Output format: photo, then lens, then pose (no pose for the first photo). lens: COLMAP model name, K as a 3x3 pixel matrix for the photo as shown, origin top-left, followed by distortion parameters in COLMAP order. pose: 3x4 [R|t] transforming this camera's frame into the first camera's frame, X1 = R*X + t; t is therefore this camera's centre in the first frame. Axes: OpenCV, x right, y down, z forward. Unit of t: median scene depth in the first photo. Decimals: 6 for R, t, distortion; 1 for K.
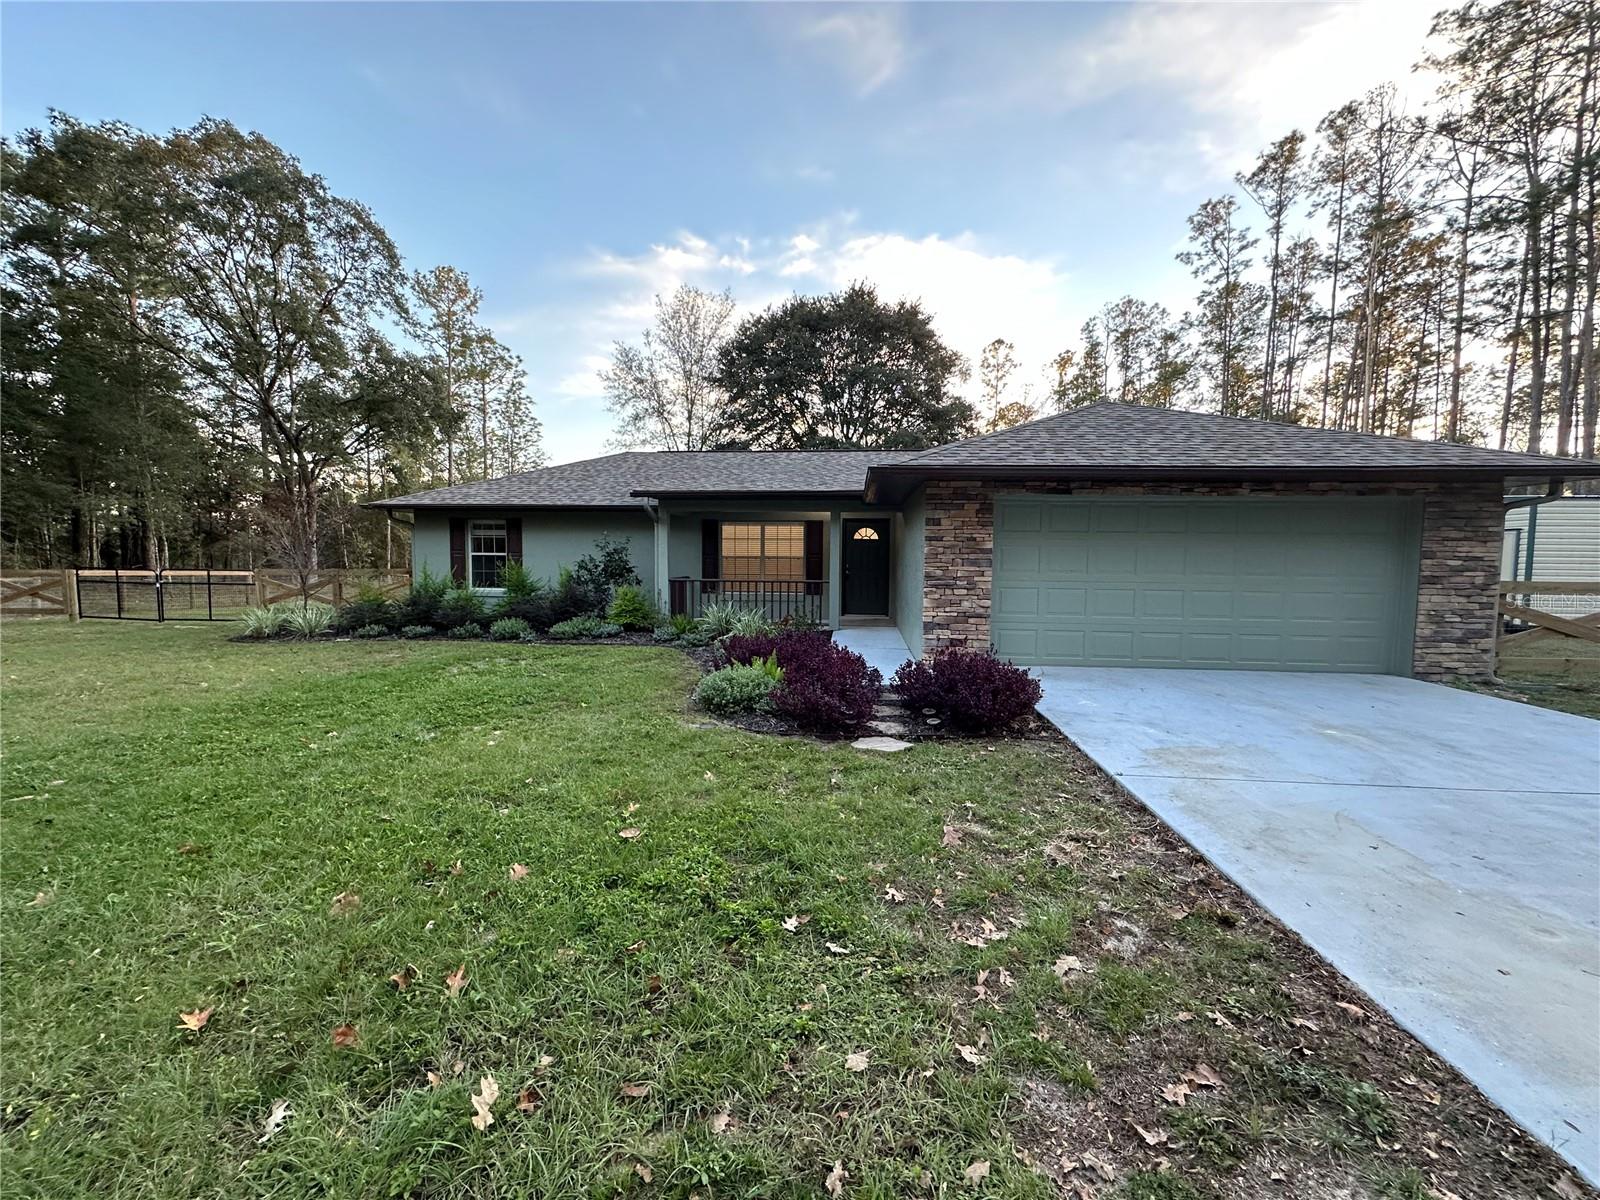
lens RADIAL K [[638.5, 0, 798.0], [0, 638.5, 592.9], [0, 0, 1]] dist [-0.009536, 0.003479]
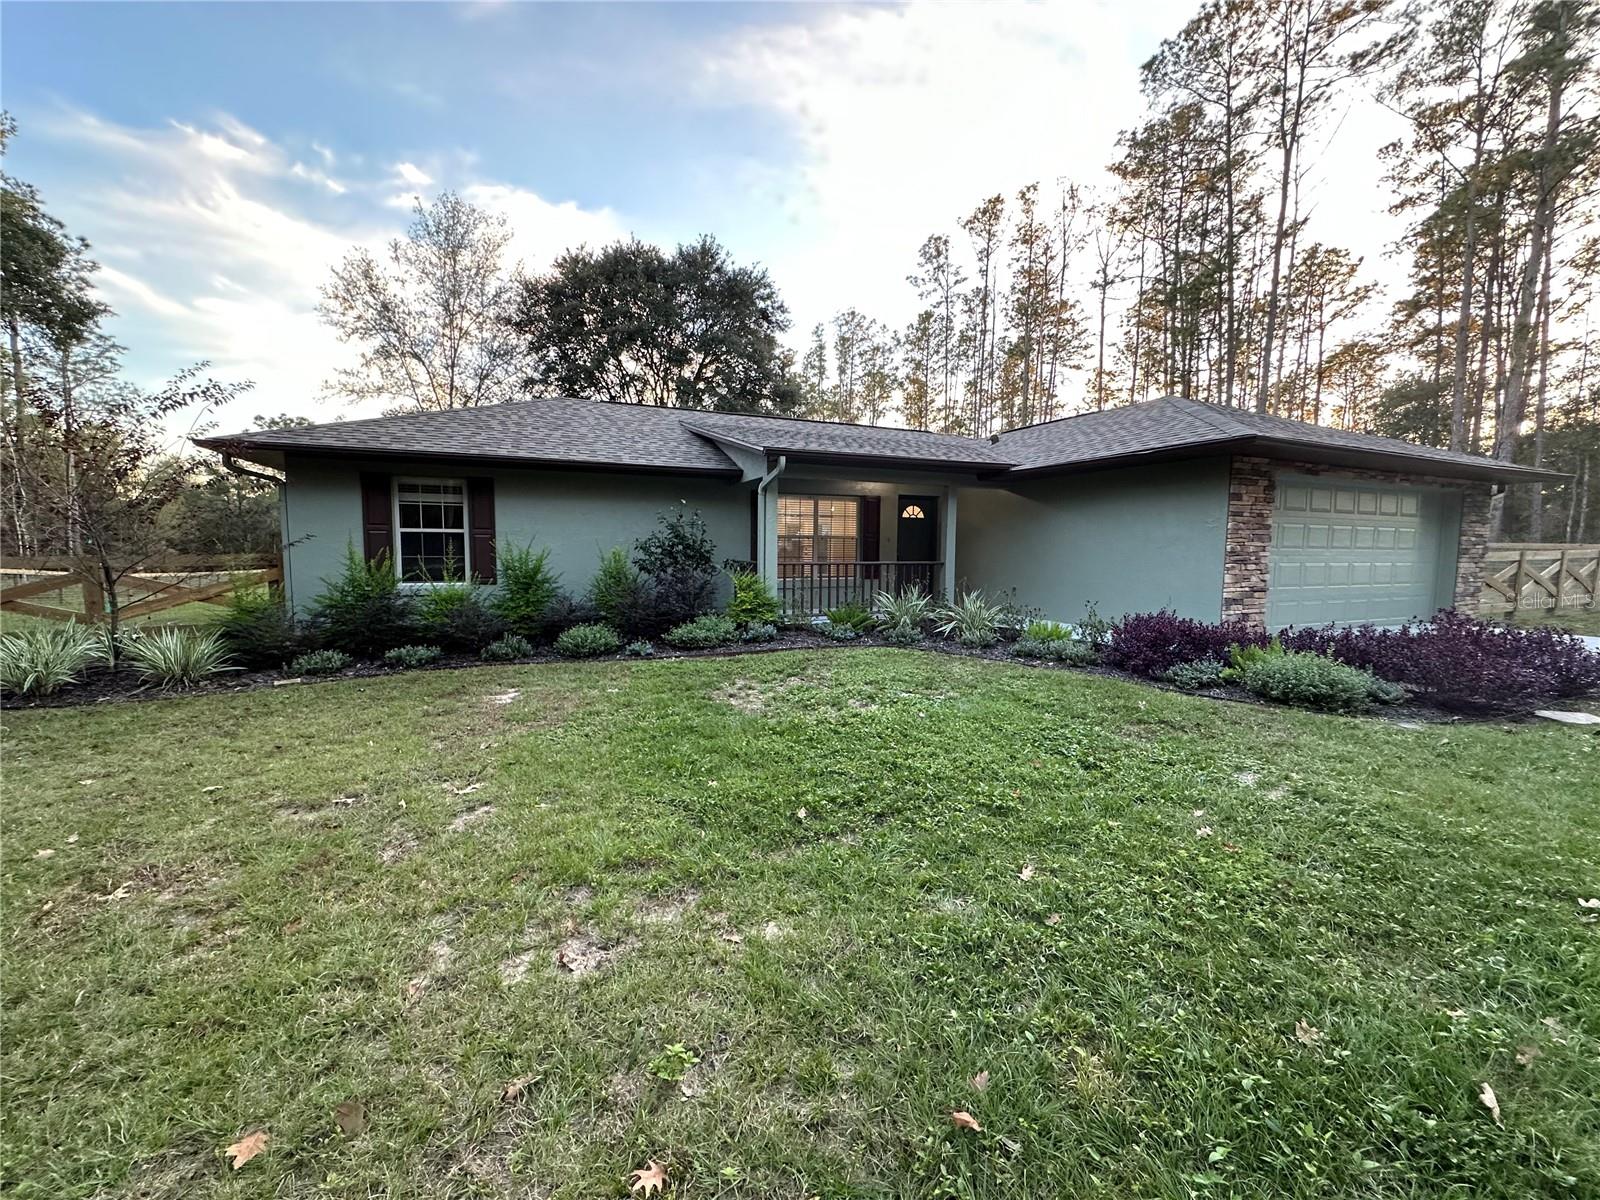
lens RADIAL K [[638.5, 0, 786.5], [0, 638.5, 607.7], [0, 0, 1]] dist [-0.009536, 0.003479]
pose [[0.871219, -0.048523, 0.488490, -0.269361], [0.027633, 0.998373, 0.049887, -0.002373], [-0.490116, -0.029964, 0.871142, 0.136648]]
